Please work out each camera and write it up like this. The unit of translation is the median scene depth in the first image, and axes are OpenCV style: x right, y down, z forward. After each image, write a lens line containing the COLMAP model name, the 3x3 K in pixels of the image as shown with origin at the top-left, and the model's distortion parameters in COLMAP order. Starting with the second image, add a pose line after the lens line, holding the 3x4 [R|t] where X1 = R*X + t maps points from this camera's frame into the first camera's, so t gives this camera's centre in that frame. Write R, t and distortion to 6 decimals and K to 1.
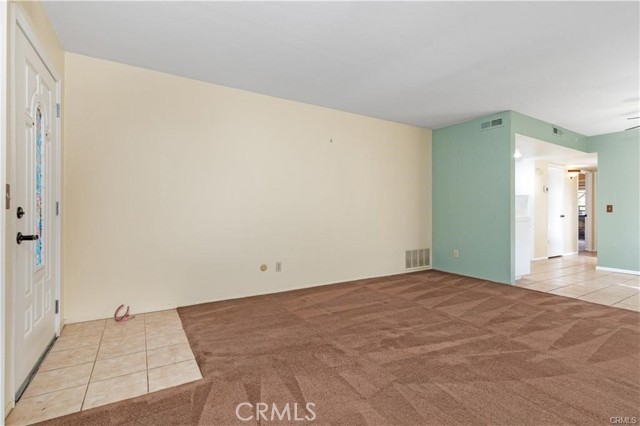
lens RADIAL K [[293.1, 0, 315.2], [0, 293.1, 212.2], [0, 0, 1]] dist [0.014698, -0.000111]
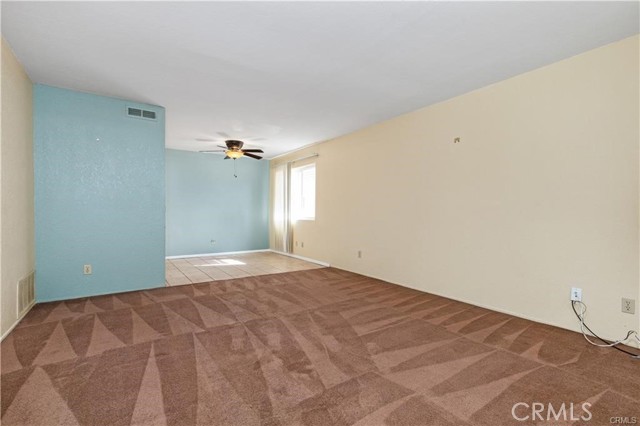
lens RADIAL K [[293.1, 0, 316.2], [0, 293.1, 210.4], [0, 0, 1]] dist [0.014698, -0.000111]
pose [[-0.037507, -0.001988, 0.999294, -0.496403], [0.005192, 0.999984, 0.002185, -0.008610], [-0.999283, 0.005270, -0.037496, 0.804794]]
